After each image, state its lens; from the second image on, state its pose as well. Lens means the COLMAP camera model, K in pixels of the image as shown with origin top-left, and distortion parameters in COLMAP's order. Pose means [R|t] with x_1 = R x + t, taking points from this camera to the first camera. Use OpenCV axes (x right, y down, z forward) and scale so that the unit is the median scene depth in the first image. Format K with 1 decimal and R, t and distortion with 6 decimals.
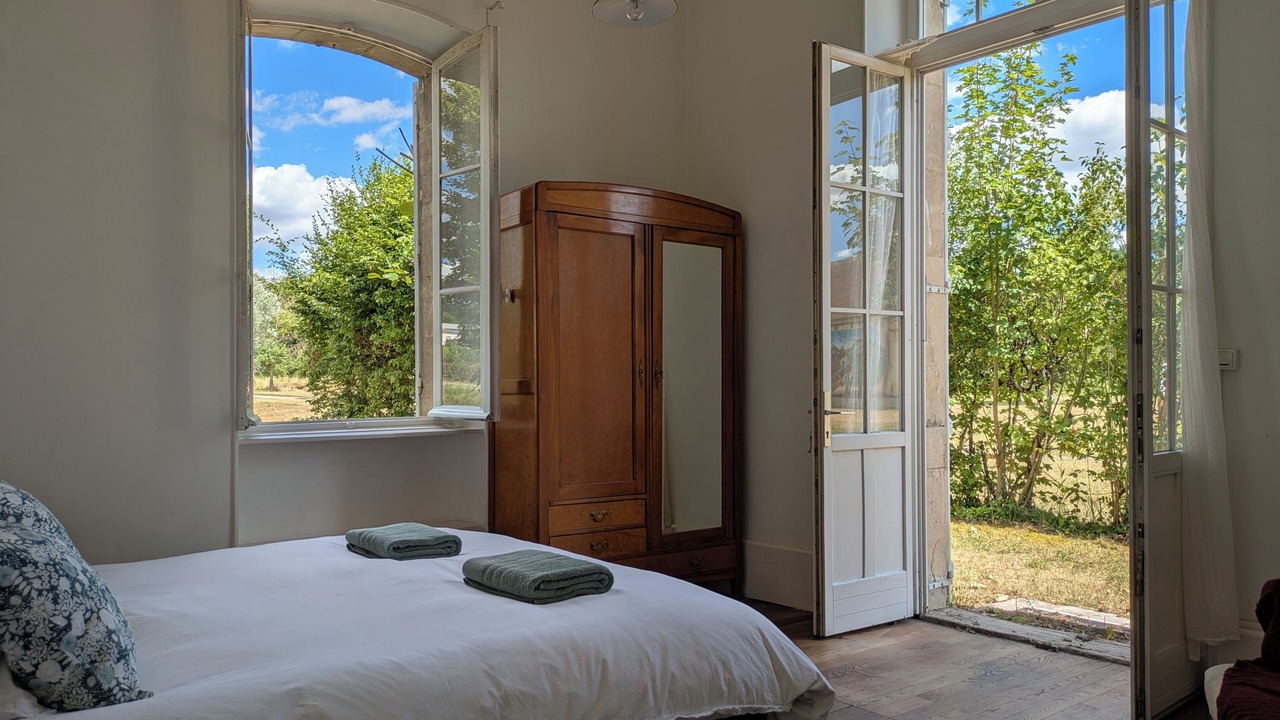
lens RADIAL K [[962.5, 0, 637.8], [0, 962.5, 361.9], [0, 0, 1]] dist [0.047200, -0.022770]
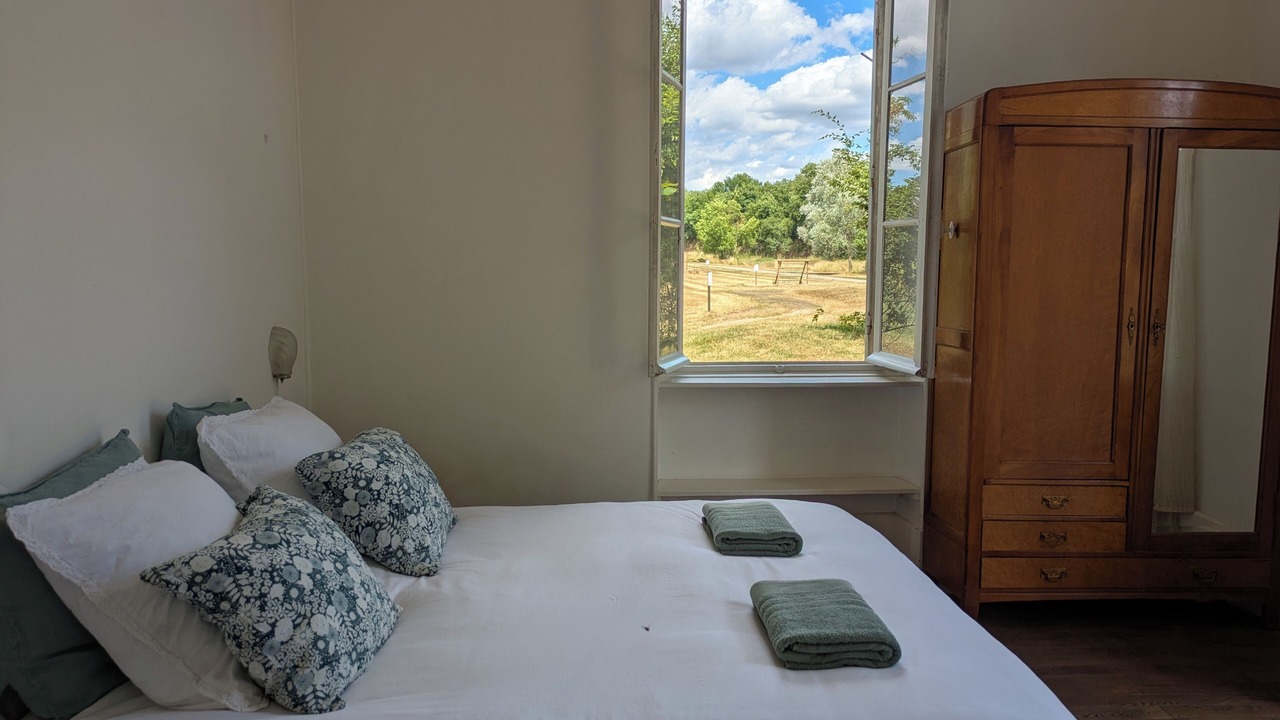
lens RADIAL K [[962.5, 0, 640.1], [0, 962.5, 359.2], [0, 0, 1]] dist [0.047200, -0.022770]
pose [[0.822882, 0.066697, -0.564285, 0.278329], [0.001803, 0.992776, 0.119973, -0.129889], [0.568210, -0.099741, 0.816816, 0.313956]]
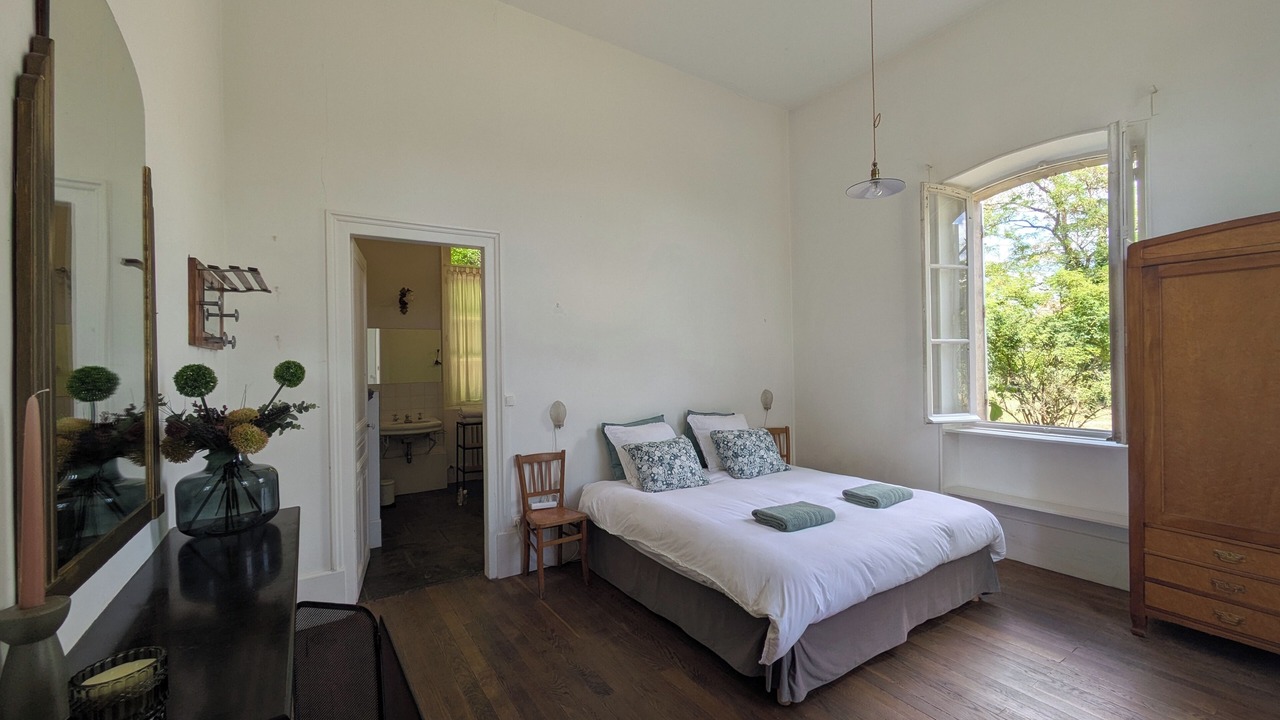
lens RADIAL K [[517.2, 0, 635.9], [0, 517.2, 361.0], [0, 0, 1]] dist [0.000668, 0.000039]
pose [[-0.116644, 0.002951, -0.993169, 1.246357], [0.030588, 0.999532, -0.000623, -0.136027], [0.992703, -0.030452, -0.116679, 1.014002]]
